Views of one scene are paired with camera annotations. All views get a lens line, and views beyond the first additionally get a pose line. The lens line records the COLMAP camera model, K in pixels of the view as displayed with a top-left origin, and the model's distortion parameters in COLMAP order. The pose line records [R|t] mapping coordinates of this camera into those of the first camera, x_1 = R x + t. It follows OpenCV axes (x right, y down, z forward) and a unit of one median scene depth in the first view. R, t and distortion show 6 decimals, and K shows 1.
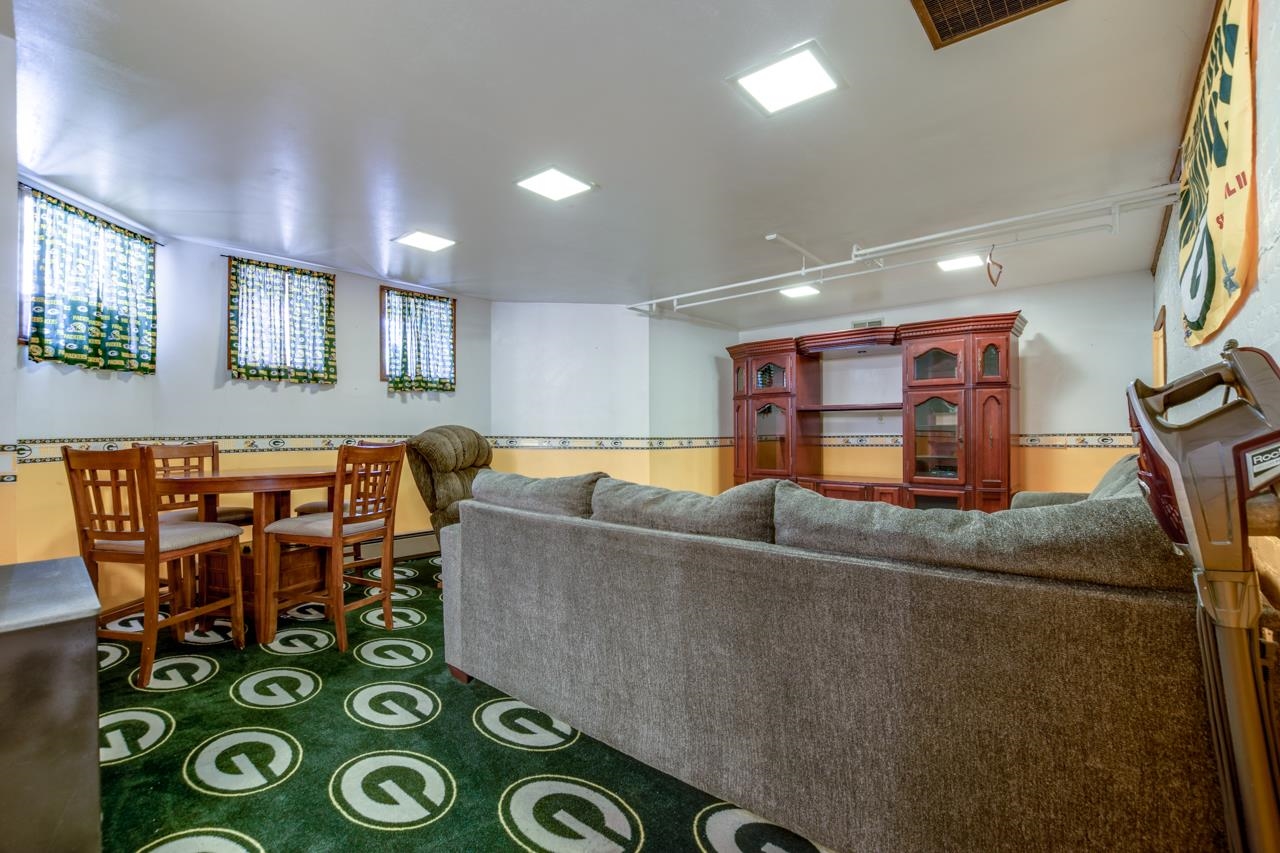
lens RADIAL K [[558.0, 0, 656.7], [0, 558.0, 430.4], [0, 0, 1]] dist [-0.002421, 0.000005]
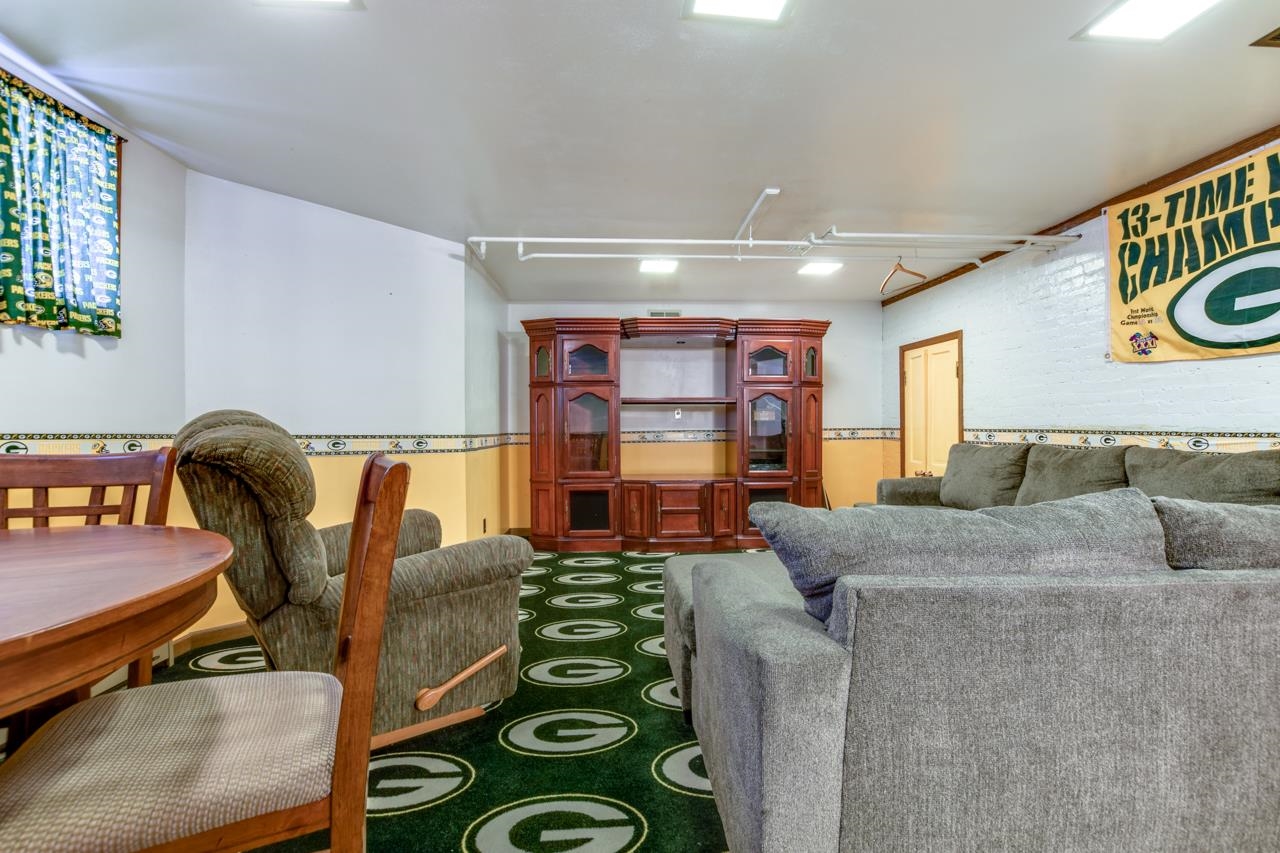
lens RADIAL K [[563.5, 0, 640.0], [0, 563.5, 426.5], [0, 0, 1]] dist [0.000134, 0.000497]
pose [[0.733552, 0.000987, 0.679633, -0.364354], [-0.000168, 0.999999, -0.001271, 0.003457], [-0.679634, 0.000818, 0.733551, 0.370899]]
